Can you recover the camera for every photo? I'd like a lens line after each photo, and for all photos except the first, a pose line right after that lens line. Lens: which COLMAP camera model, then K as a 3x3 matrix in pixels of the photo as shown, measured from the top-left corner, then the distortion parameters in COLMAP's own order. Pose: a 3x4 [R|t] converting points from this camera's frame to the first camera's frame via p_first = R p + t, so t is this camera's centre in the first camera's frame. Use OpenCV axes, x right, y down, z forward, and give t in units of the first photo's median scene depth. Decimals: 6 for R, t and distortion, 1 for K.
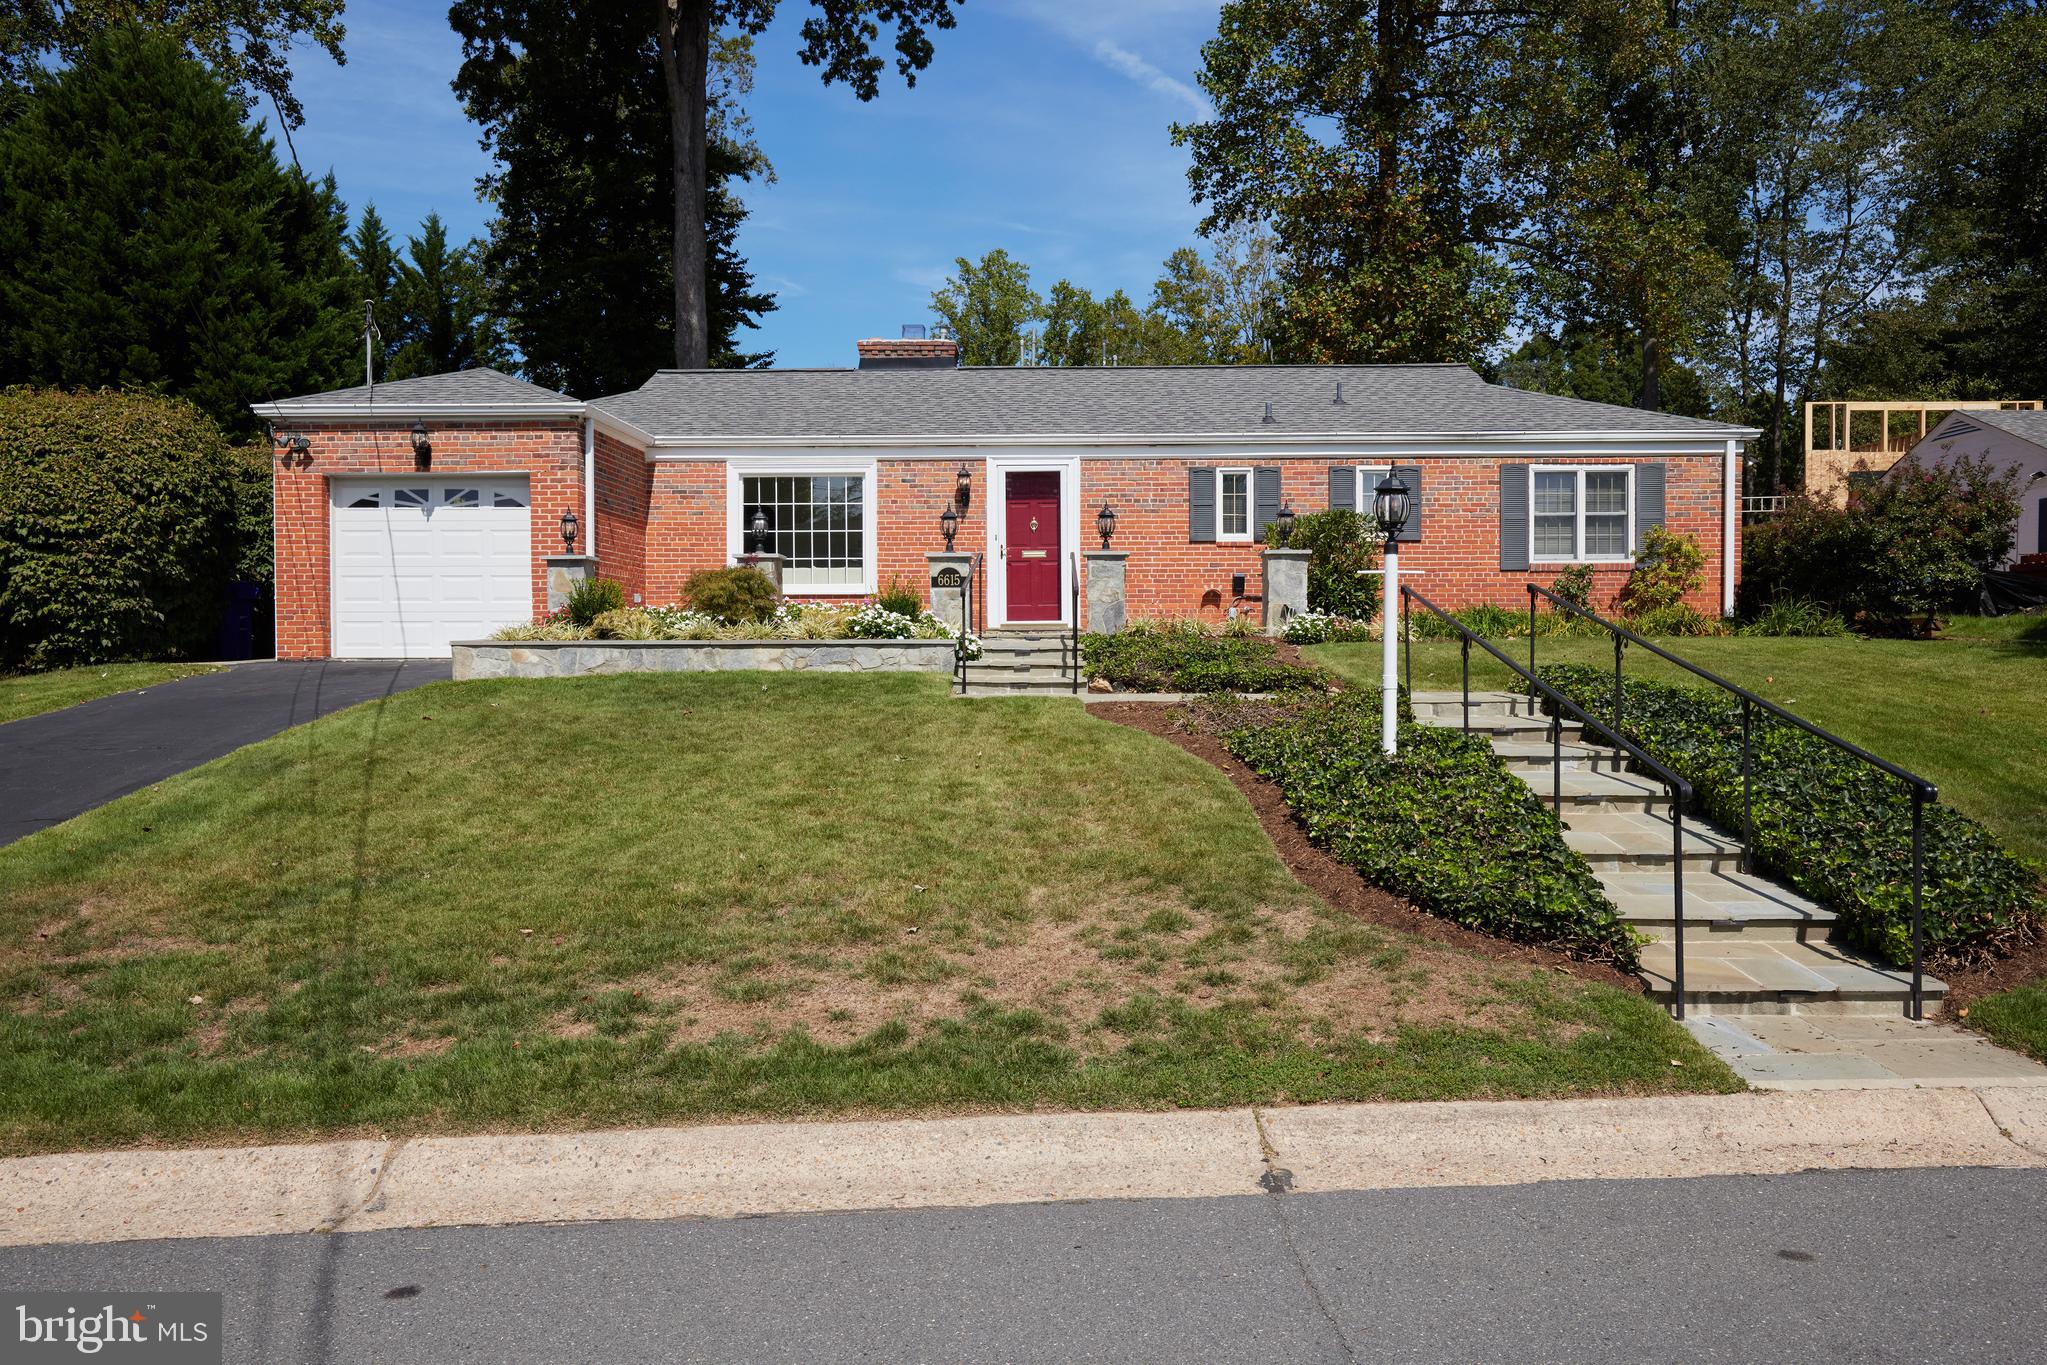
lens RADIAL K [[1523.0, 0, 1031.3], [0, 1523.0, 684.8], [0, 0, 1]] dist [0.012280, 0.002500]
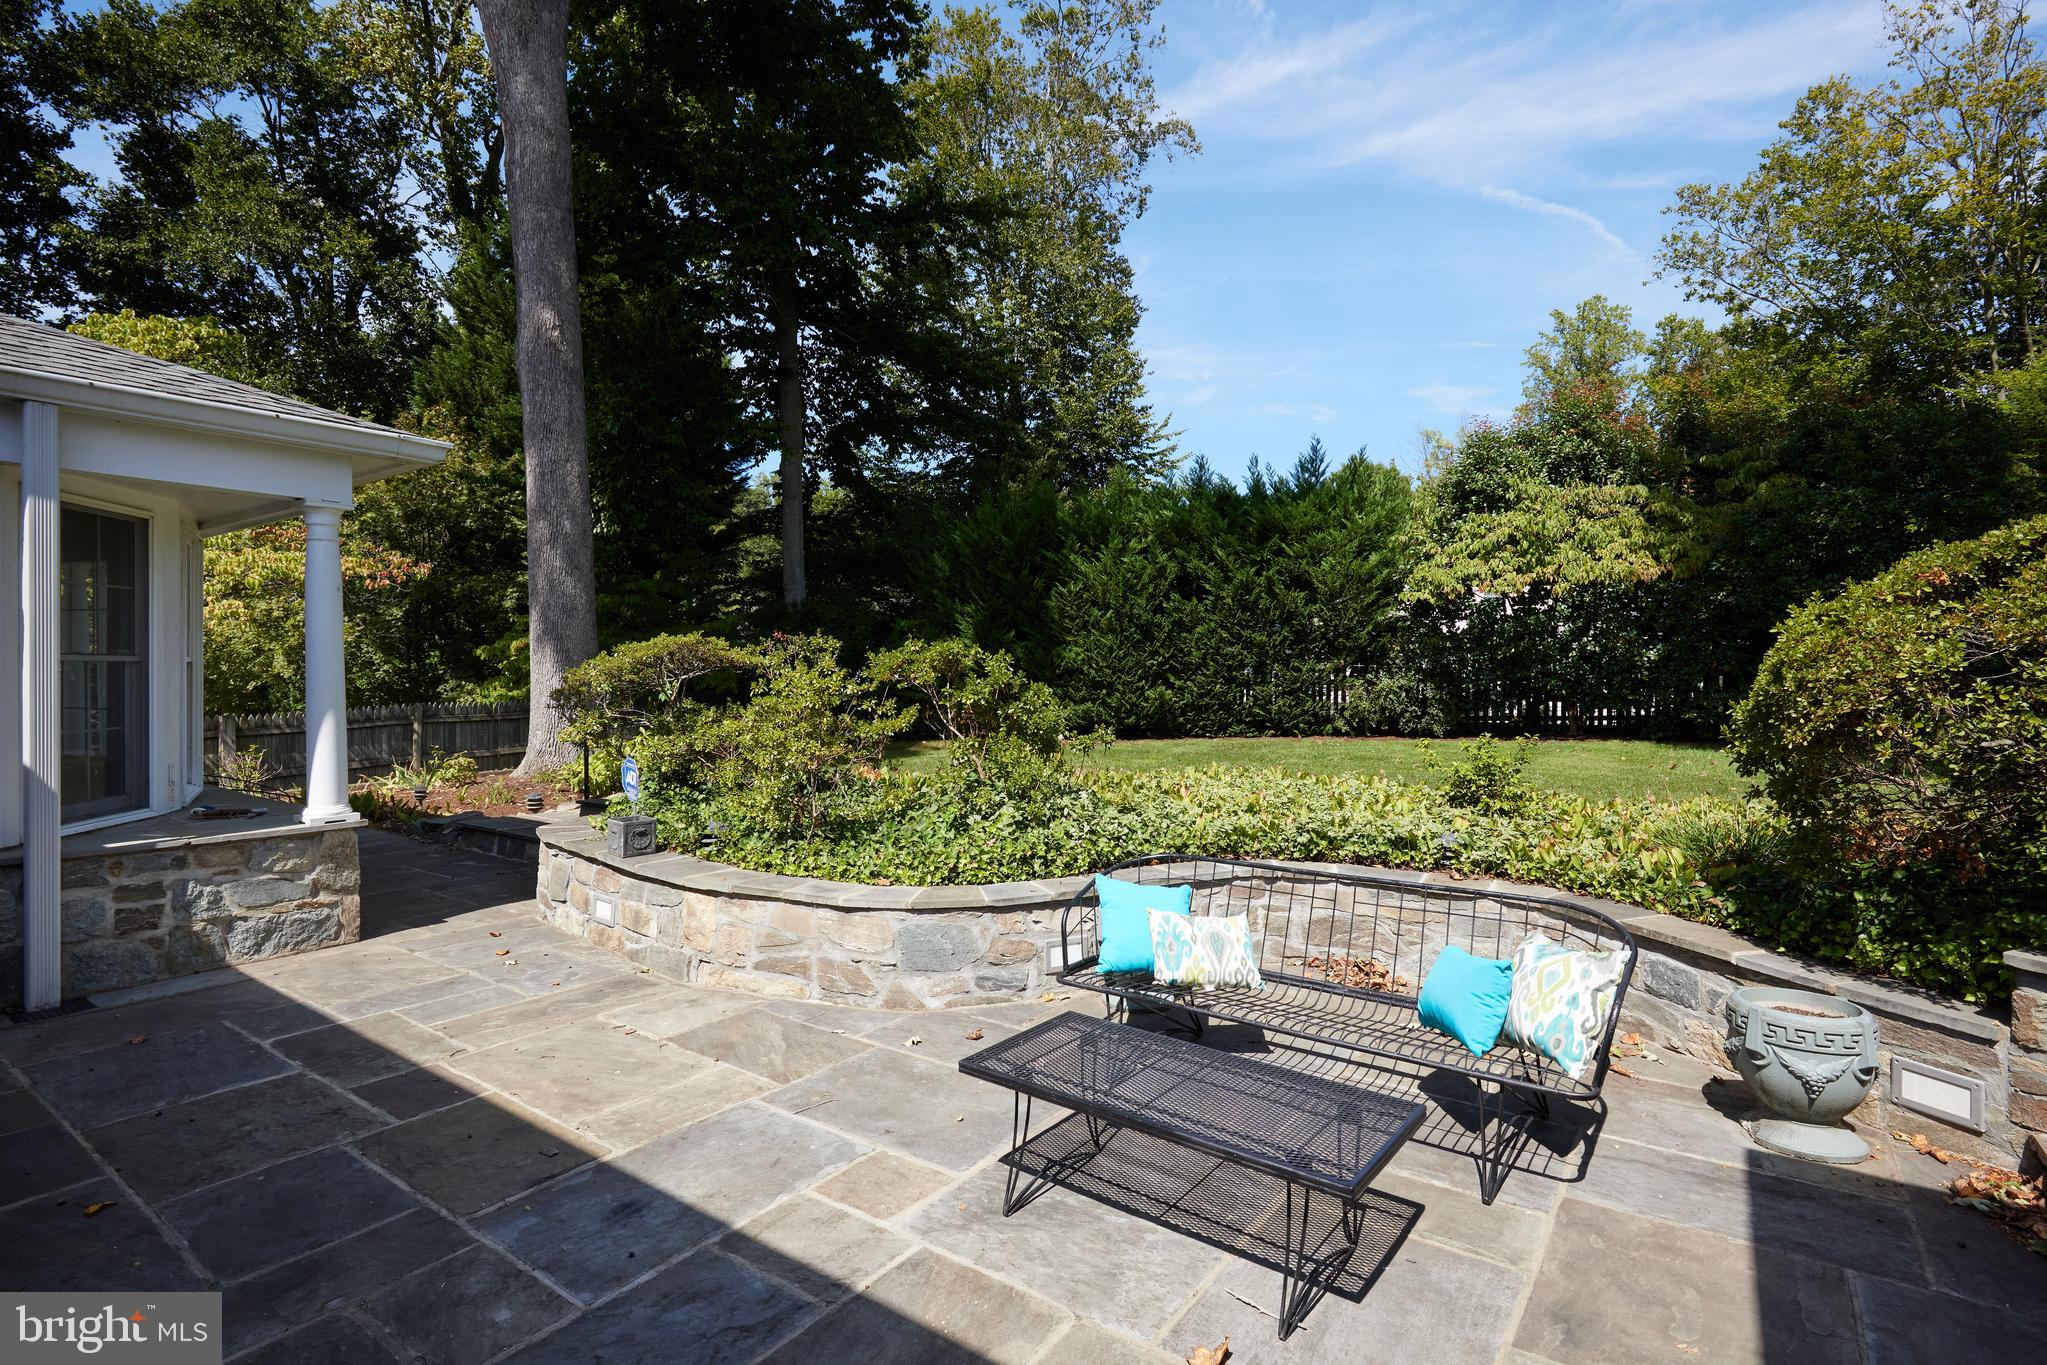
lens RADIAL K [[978.2, 0, 1029.7], [0, 978.2, 682.5], [0, 0, 1]] dist [0.001176, -0.000975]
pose [[0.835287, 0.013762, -0.549641, 0.180528], [-0.016122, 0.999870, 0.000534, -0.116122], [0.549577, 0.008415, 0.835401, 1.638794]]
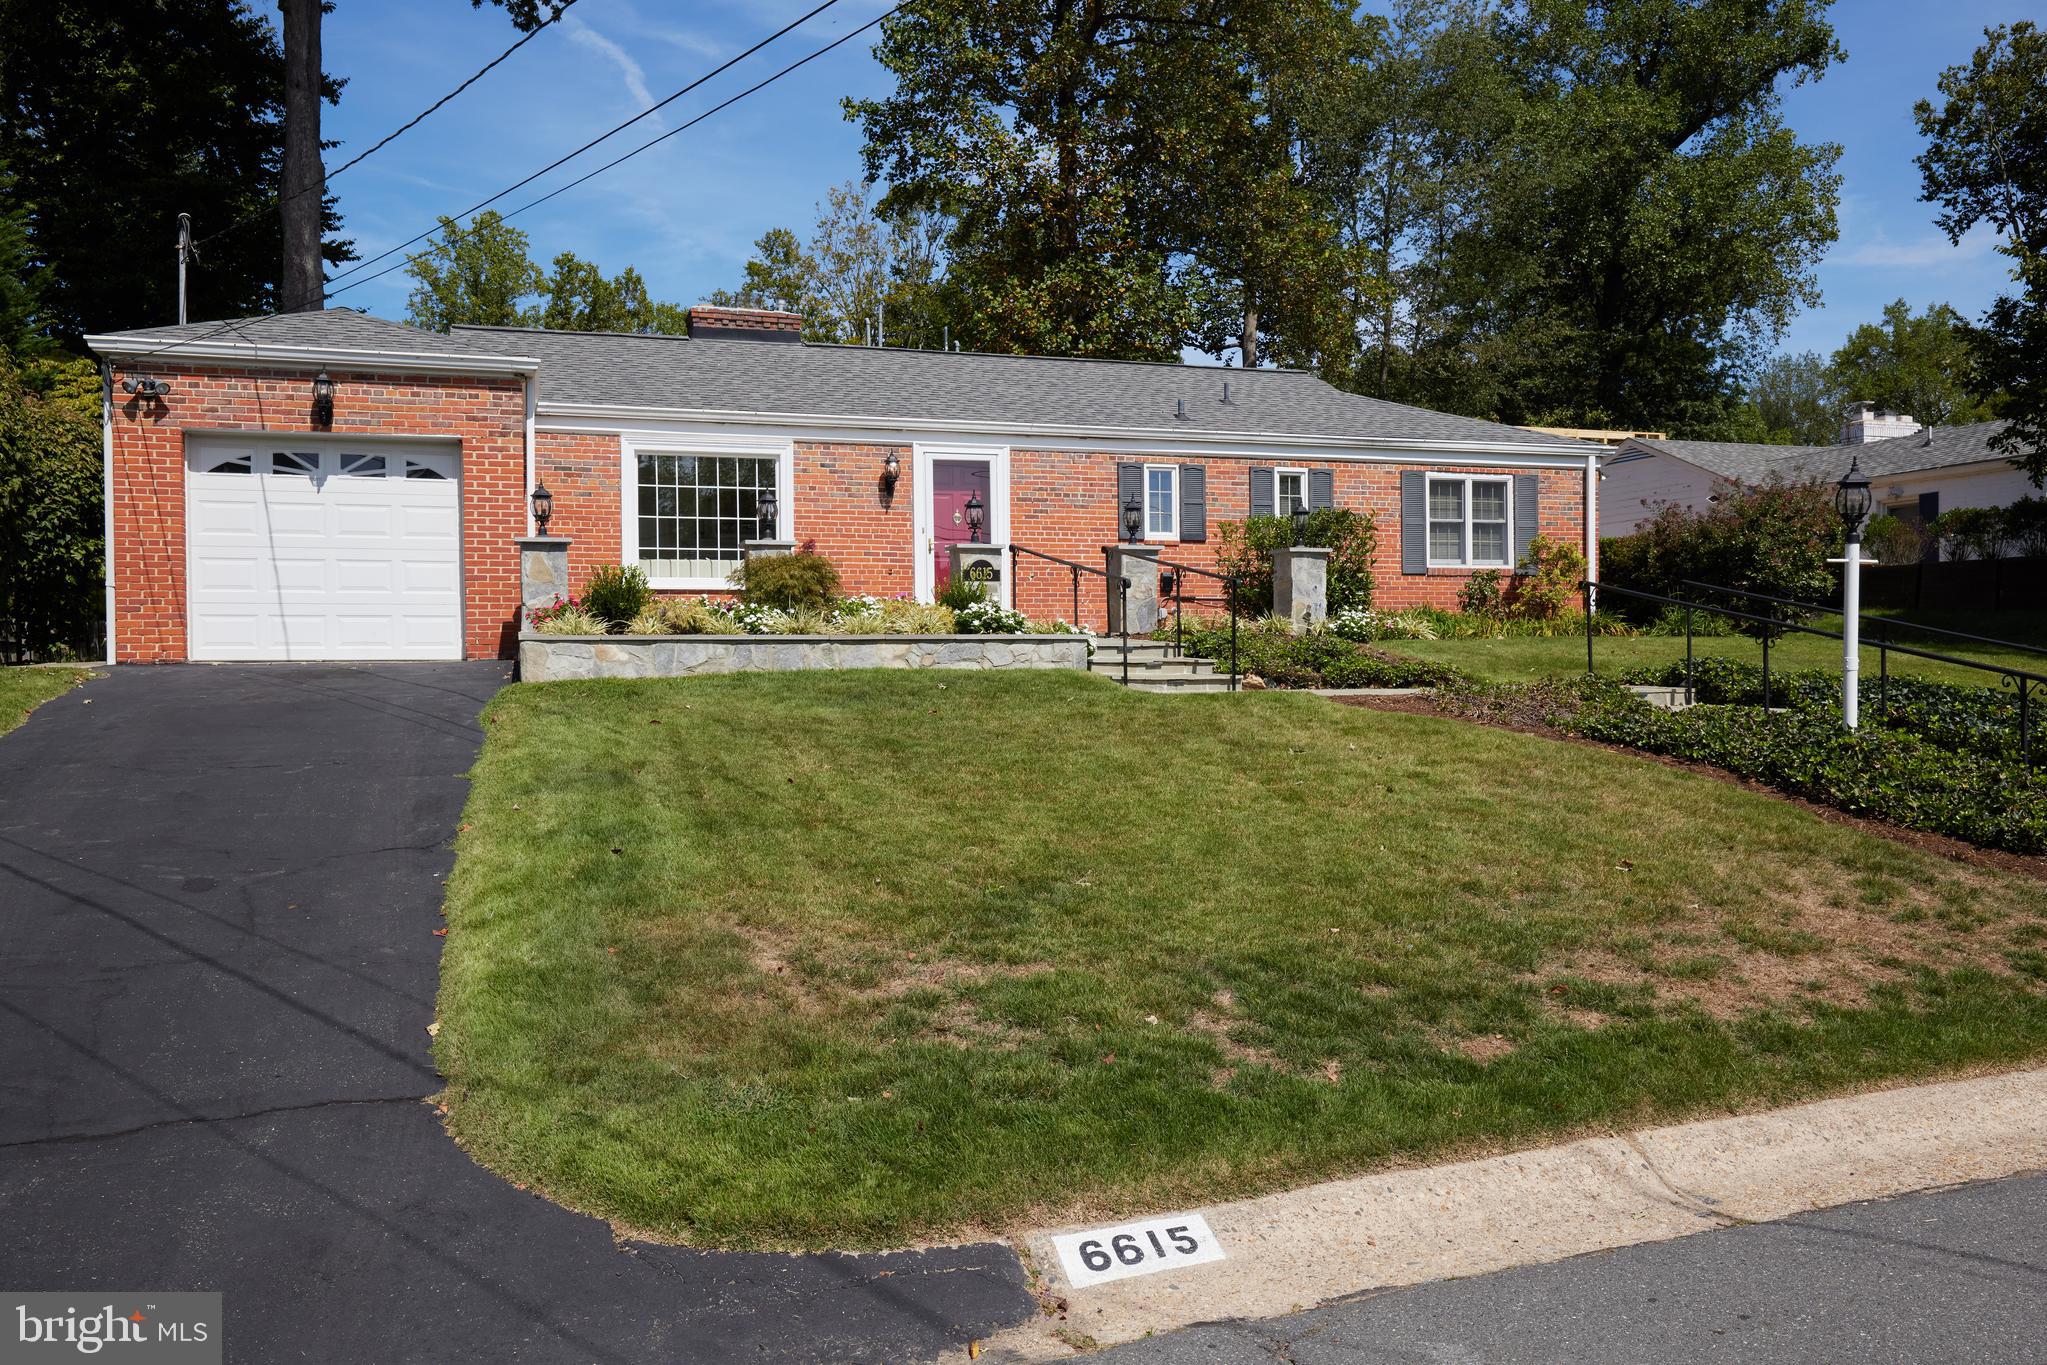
lens RADIAL K [[1634.3, 0, 1028.3], [0, 1634.3, 682.3], [0, 0, 1]] dist [0.018316, 0.015888]
pose [[0.944531, -0.006974, 0.328348, -0.289678], [0.011236, 0.999875, -0.011084, 0.007247], [-0.328230, 0.014158, 0.944492, 0.043751]]
